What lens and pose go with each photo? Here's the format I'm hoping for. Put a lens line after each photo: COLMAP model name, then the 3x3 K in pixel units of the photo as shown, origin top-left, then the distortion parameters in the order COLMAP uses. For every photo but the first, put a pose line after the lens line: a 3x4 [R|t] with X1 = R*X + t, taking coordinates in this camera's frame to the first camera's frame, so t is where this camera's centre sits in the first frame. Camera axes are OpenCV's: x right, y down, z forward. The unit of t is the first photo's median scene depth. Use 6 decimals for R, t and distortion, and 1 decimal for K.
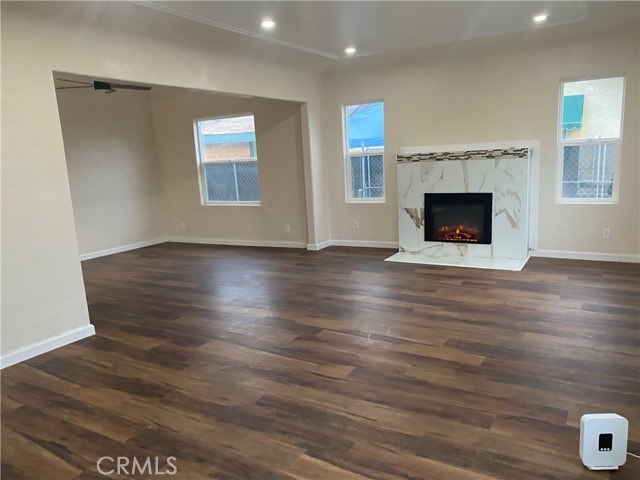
lens RADIAL K [[484.7, 0, 322.5], [0, 484.7, 246.5], [0, 0, 1]] dist [0.090779, -0.110979]
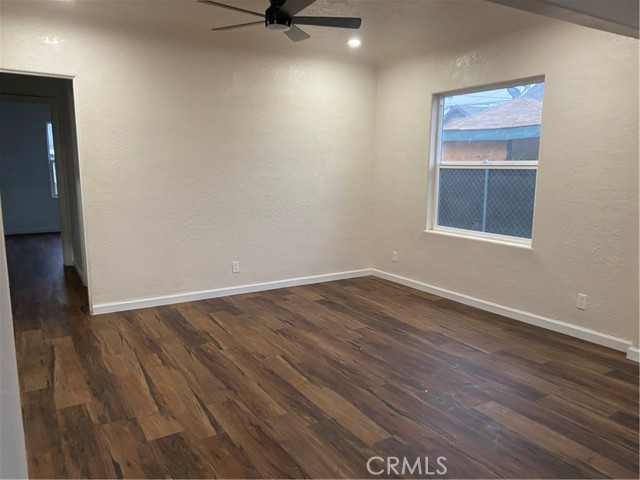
lens RADIAL K [[484.7, 0, 322.5], [0, 484.7, 246.5], [0, 0, 1]] dist [0.090779, -0.110979]
pose [[0.884644, 0.134354, -0.446490, -0.111778], [-0.136603, 0.990249, 0.027323, -0.087082], [0.445807, 0.036820, 0.894371, 0.510419]]
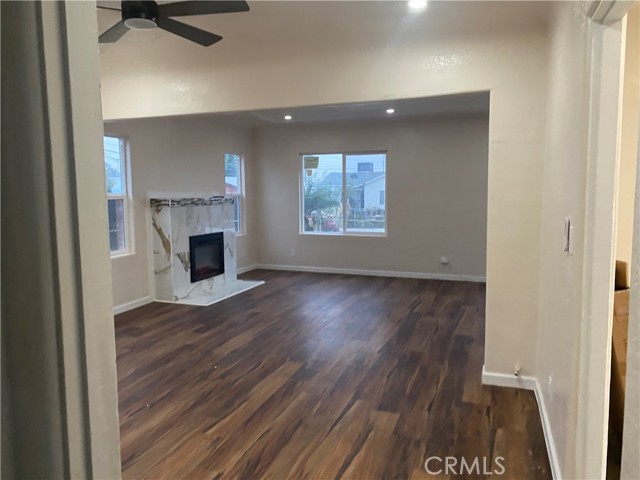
lens RADIAL K [[482.0, 0, 315.5], [0, 482.0, 236.0], [0, 0, 1]] dist [0.086831, -0.117656]
pose [[-0.175835, -0.039157, 0.983641, -0.866113], [0.199837, 0.976984, 0.074615, -0.137343], [-0.963923, 0.209688, -0.163963, 0.936670]]
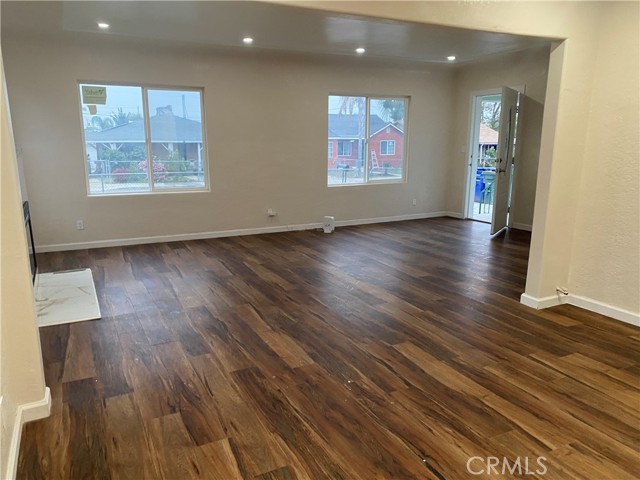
lens RADIAL K [[482.0, 0, 315.5], [0, 482.0, 236.0], [0, 0, 1]] dist [0.086831, -0.117656]
pose [[-0.840721, -0.057421, 0.538415, -0.432302], [0.141536, 0.936486, 0.320877, -0.229643], [-0.522643, 0.345973, -0.779196, 1.323823]]
